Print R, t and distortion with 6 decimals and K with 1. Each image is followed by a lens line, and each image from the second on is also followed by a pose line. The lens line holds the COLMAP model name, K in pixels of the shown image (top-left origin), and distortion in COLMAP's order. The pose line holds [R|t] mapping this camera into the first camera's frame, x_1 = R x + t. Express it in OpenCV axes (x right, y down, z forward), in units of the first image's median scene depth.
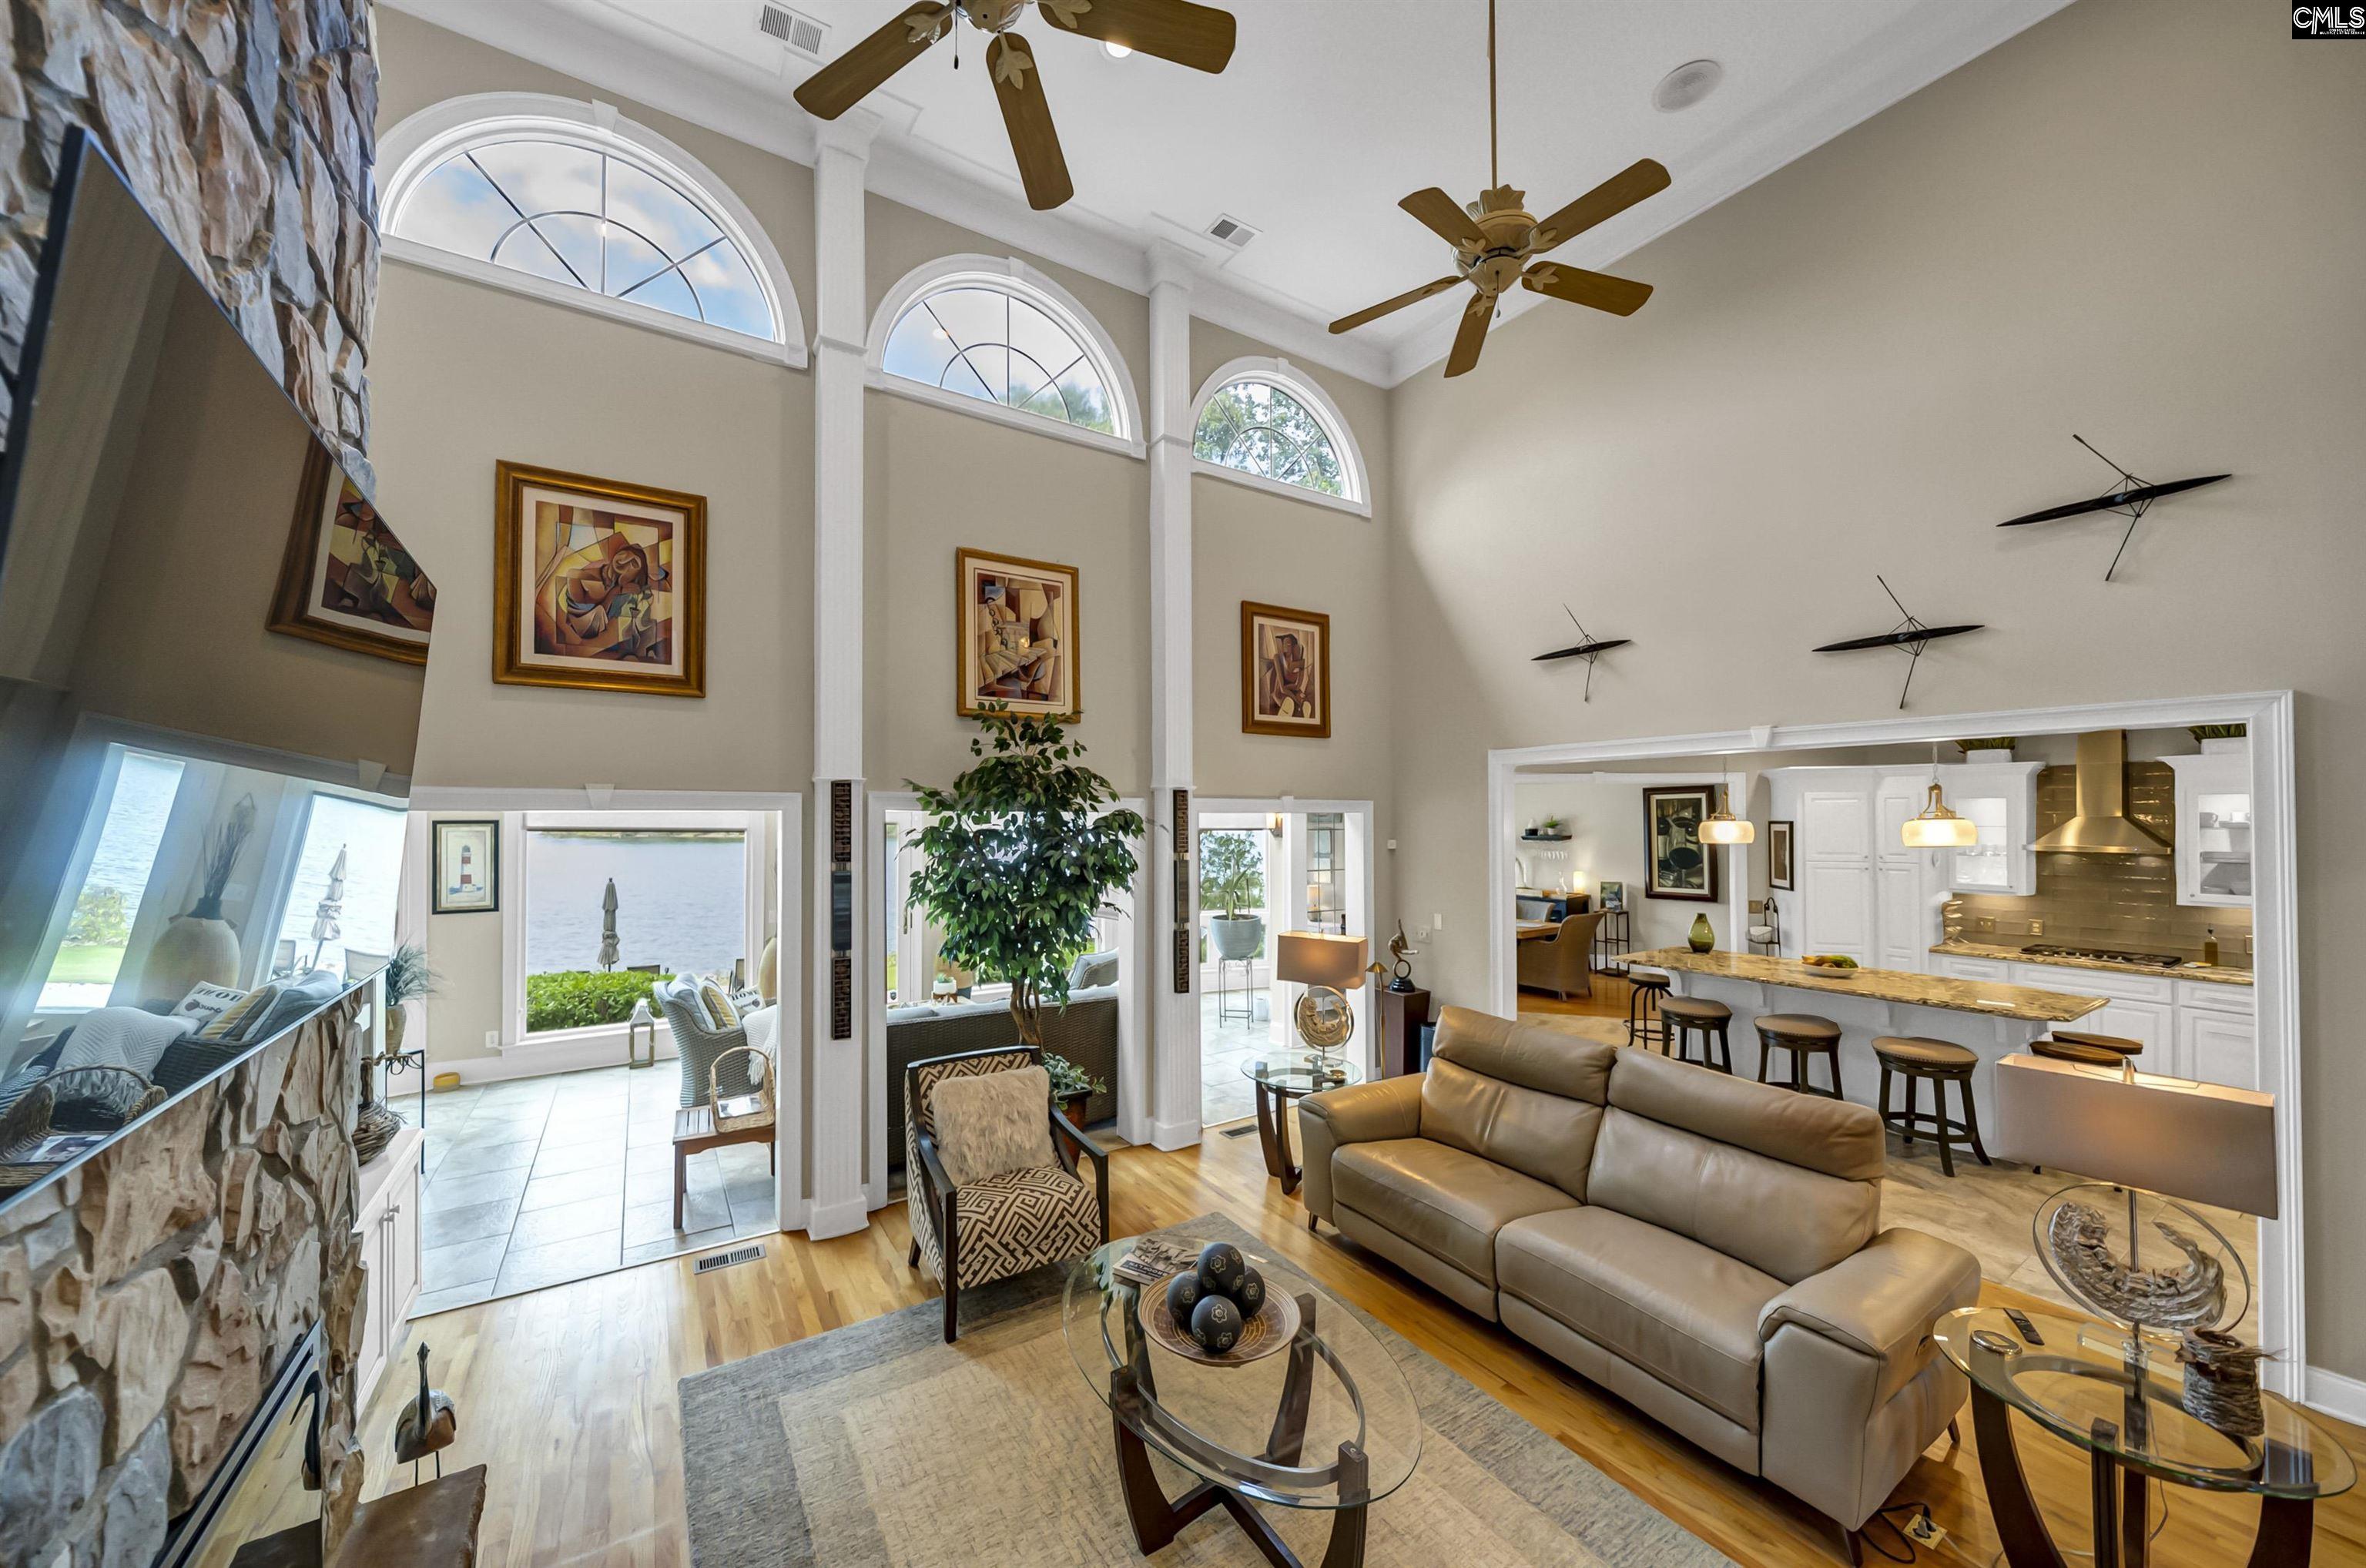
lens RADIAL K [[825.4, 0, 1133.8], [0, 825.4, 807.5], [0, 0, 1]] dist [-0.010830, 0.000202]
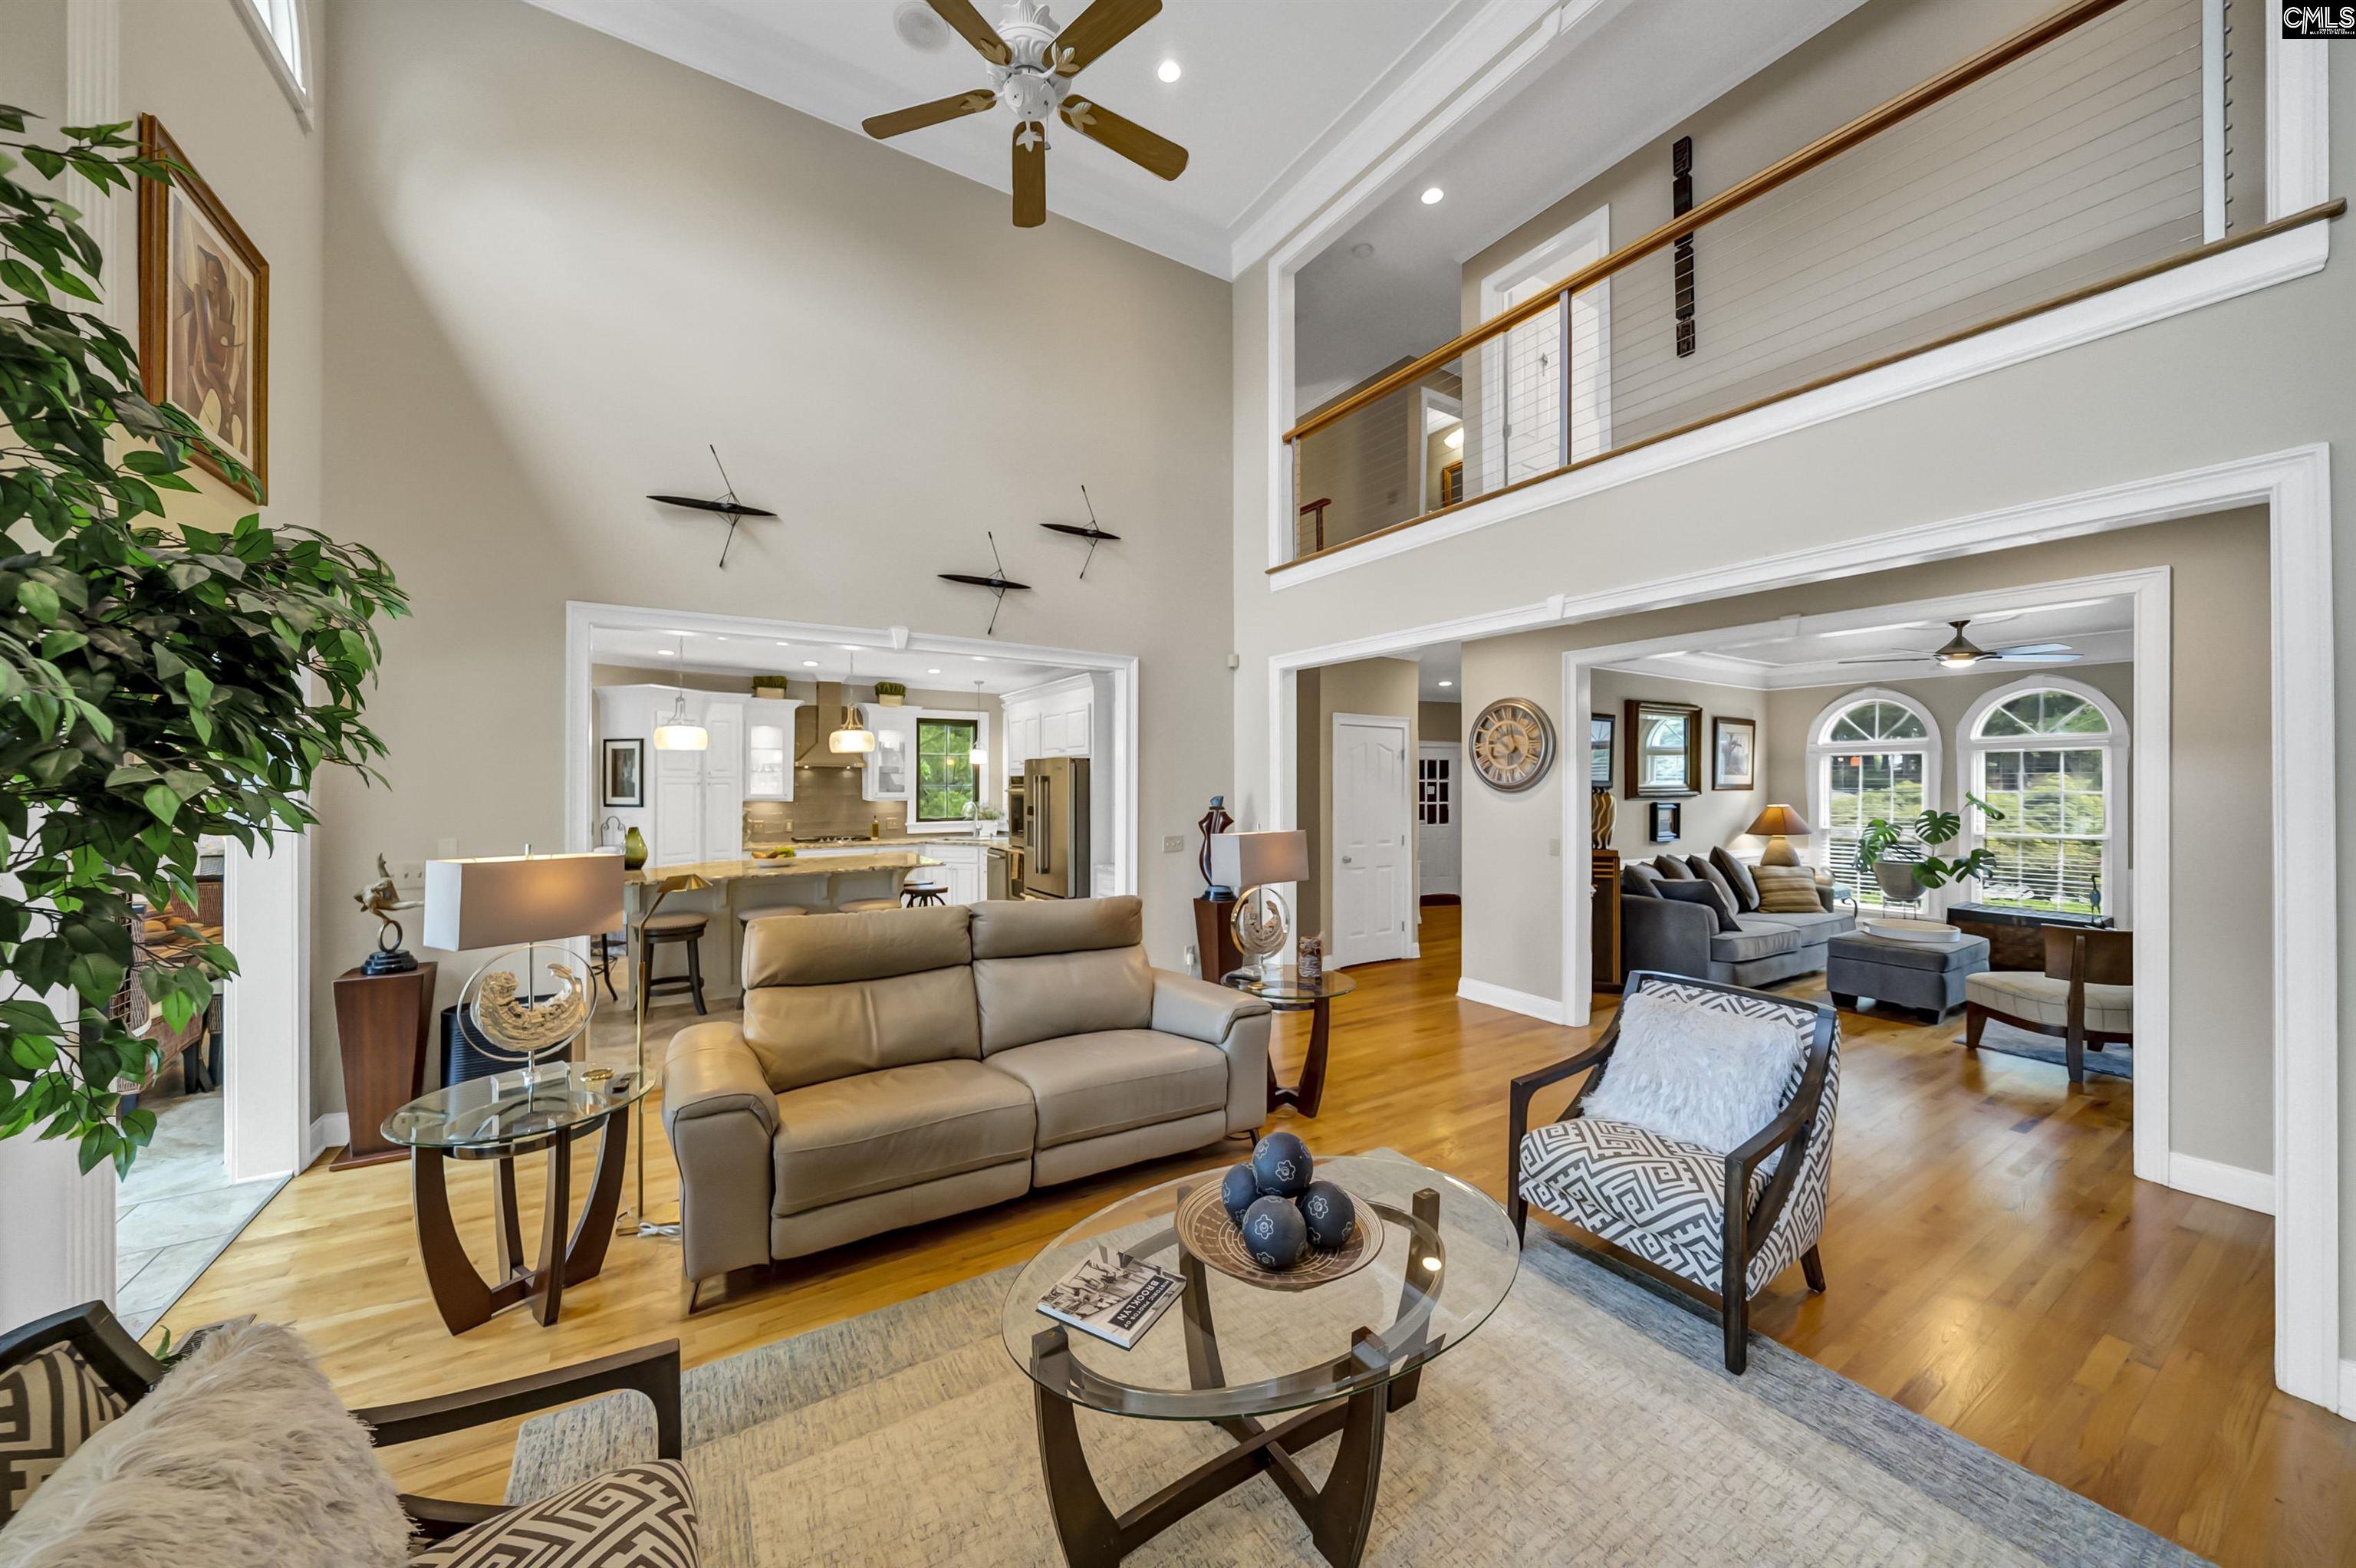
lens RADIAL K [[821.9, 0, 1169.4], [0, 821.9, 781.8], [0, 0, 1]] dist [-0.010830, 0.000202]
pose [[-0.017053, 0.003688, 0.999848, -0.342638], [-0.016509, 0.999856, -0.003970, 0.099440], [-0.999718, -0.016574, -0.016990, 0.568032]]
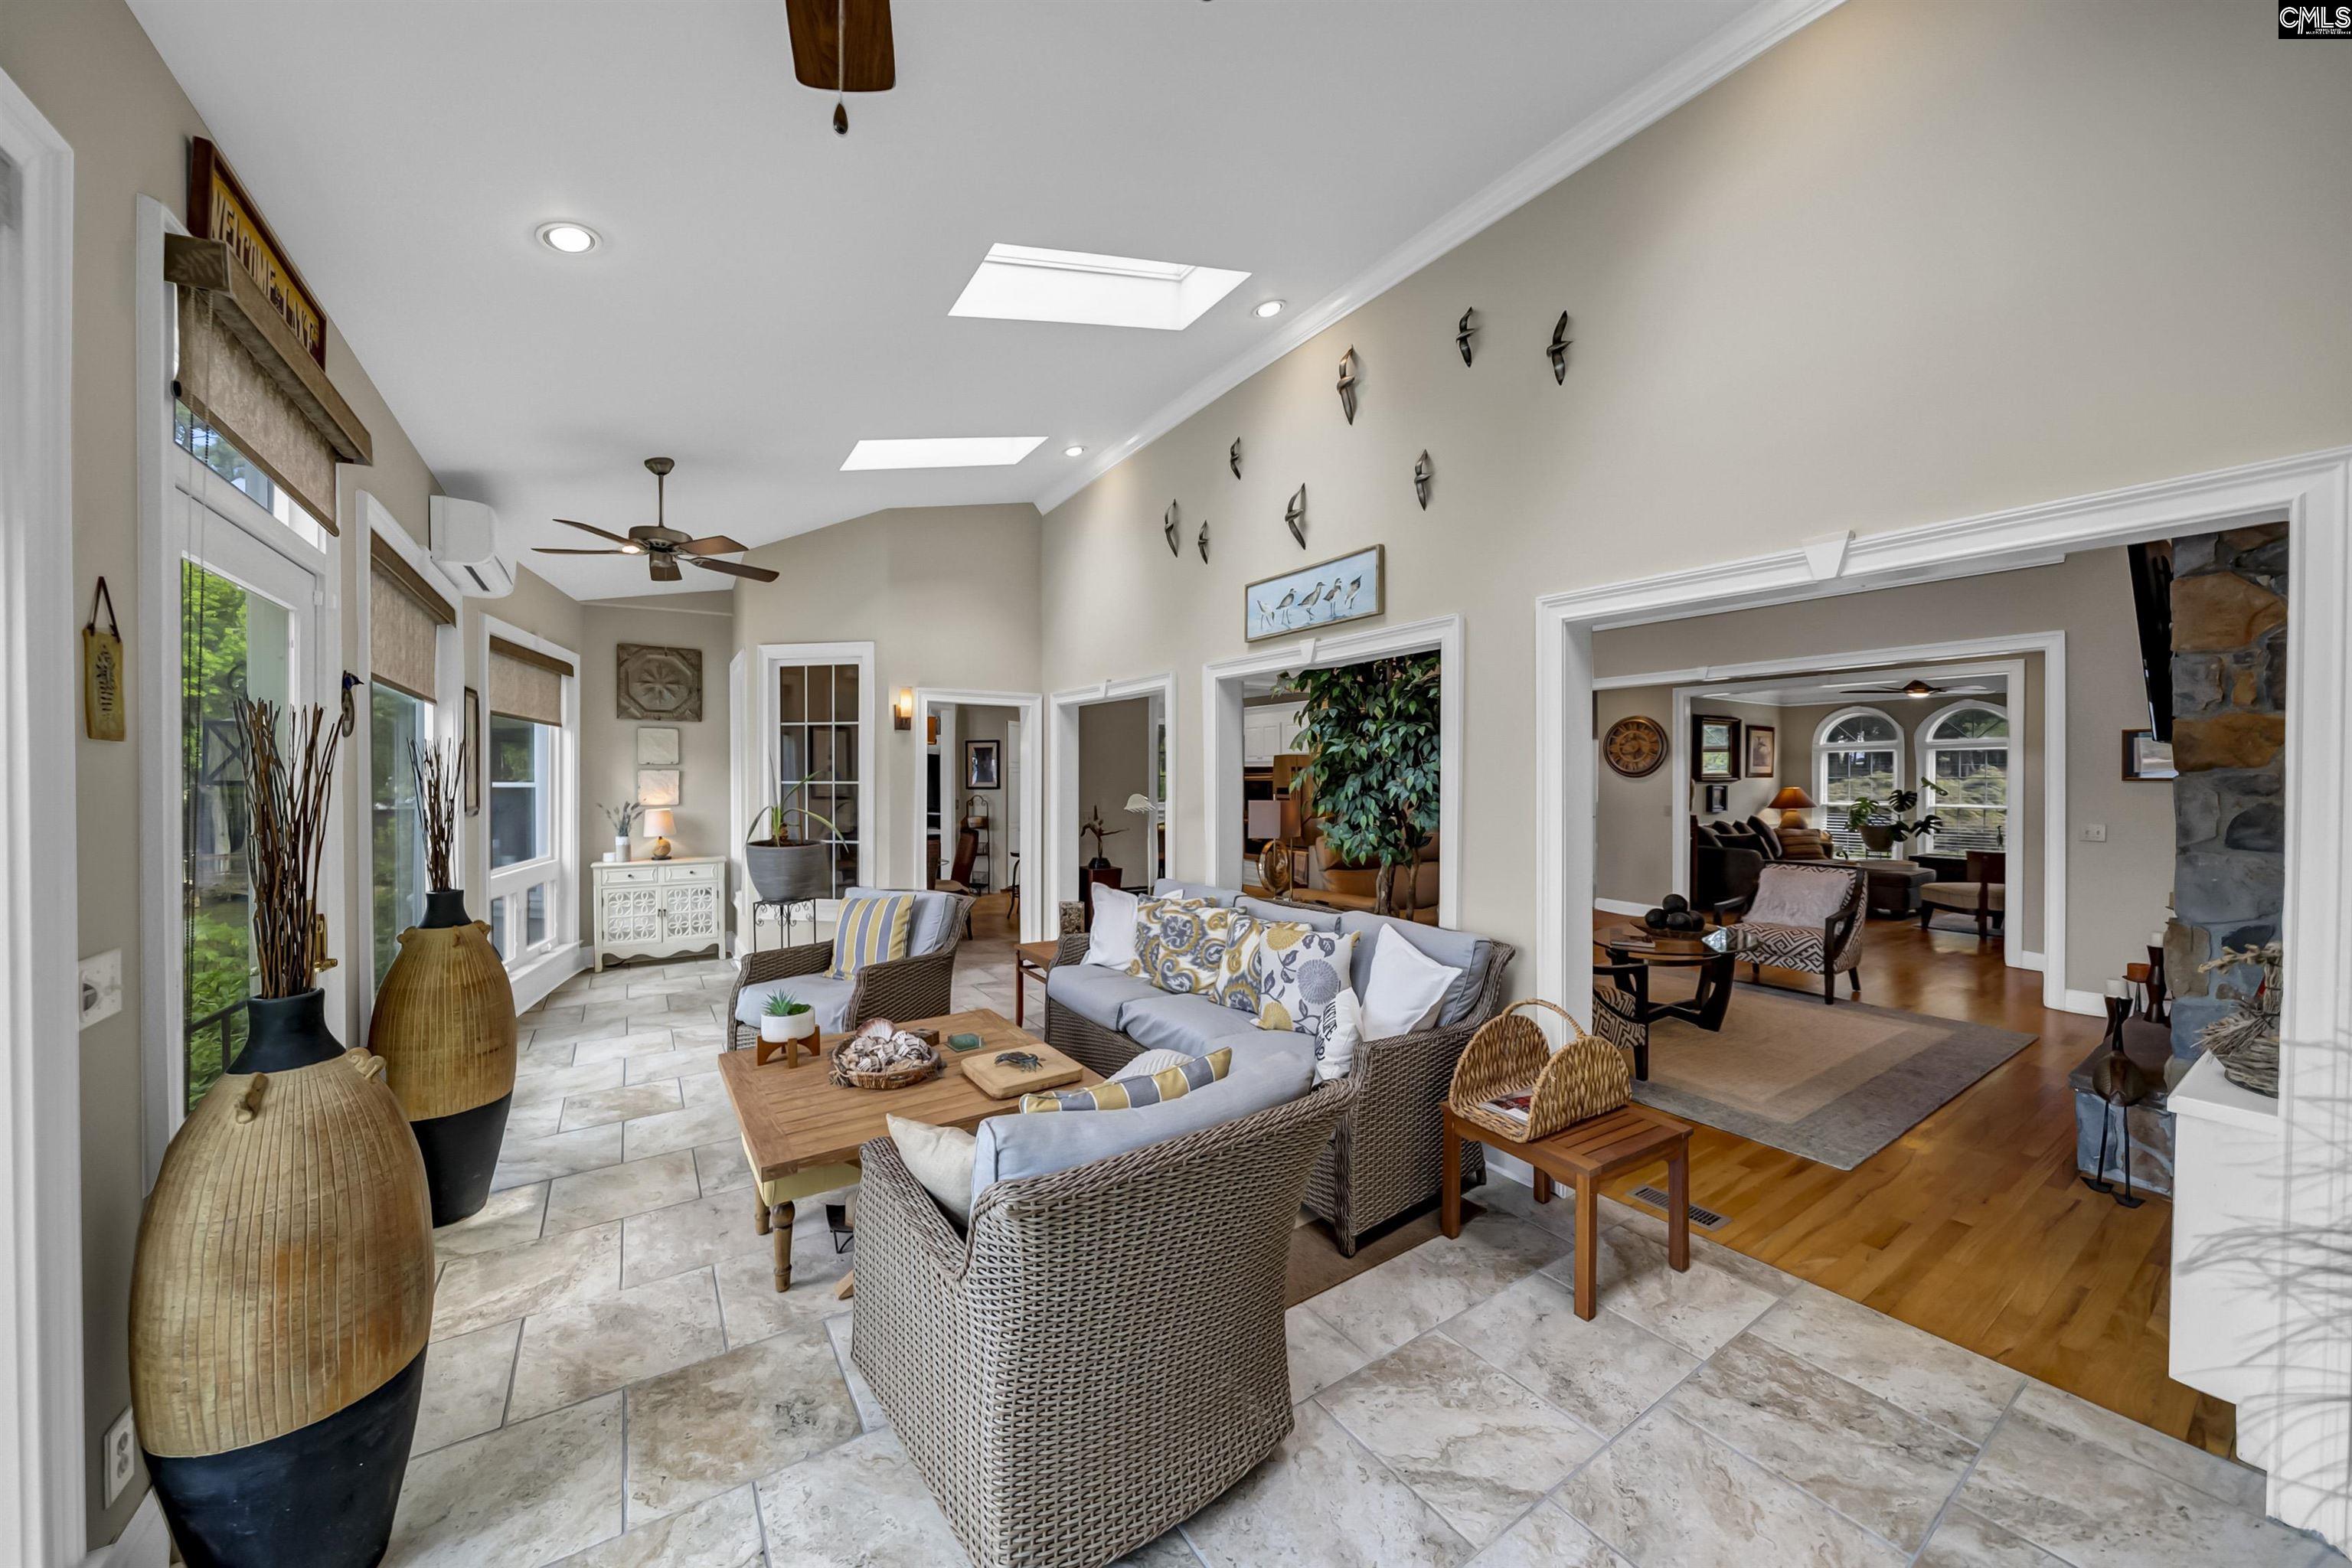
lens RADIAL K [[820.6, 0, 1136.9], [0, 820.6, 784.1], [0, 0, 1]] dist [-0.010830, 0.000202]
pose [[-0.024191, -0.007023, 0.999683, -0.973128], [-0.018069, 0.999815, 0.006586, 0.126387], [-0.999544, -0.017904, -0.024313, 1.209215]]
